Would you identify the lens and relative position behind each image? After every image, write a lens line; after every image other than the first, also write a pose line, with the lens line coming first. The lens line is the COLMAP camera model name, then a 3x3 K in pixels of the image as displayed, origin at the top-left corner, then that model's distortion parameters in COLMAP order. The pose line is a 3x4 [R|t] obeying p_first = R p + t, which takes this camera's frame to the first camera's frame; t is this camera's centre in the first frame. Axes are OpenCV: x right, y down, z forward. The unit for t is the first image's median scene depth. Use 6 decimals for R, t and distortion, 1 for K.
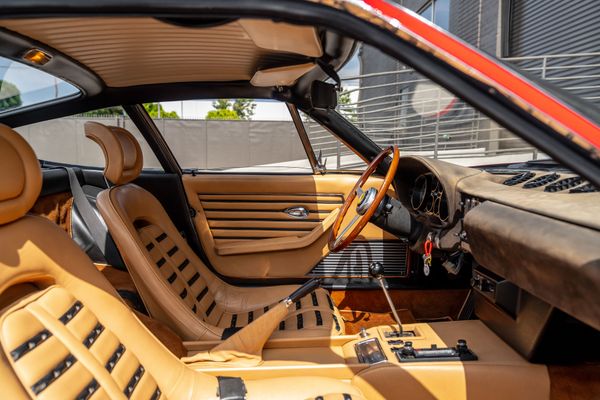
lens RADIAL K [[544.6, 0, 300.0], [0, 544.6, 200.0], [0, 0, 1]] dist [0.011463, 0.013139]
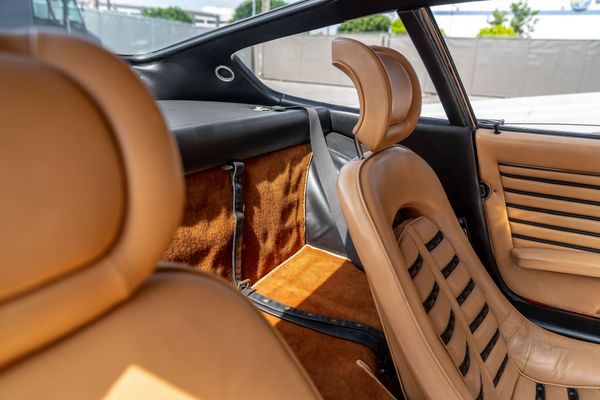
lens RADIAL K [[424.9, 0, 300.0], [0, 424.9, 200.0], [0, 0, 1]] dist [-0.039808, 0.046538]
pose [[0.878777, 0.169686, -0.446048, -0.168913], [-0.069108, 0.970048, 0.232874, -0.067749], [0.472203, -0.173819, 0.864182, 0.489834]]
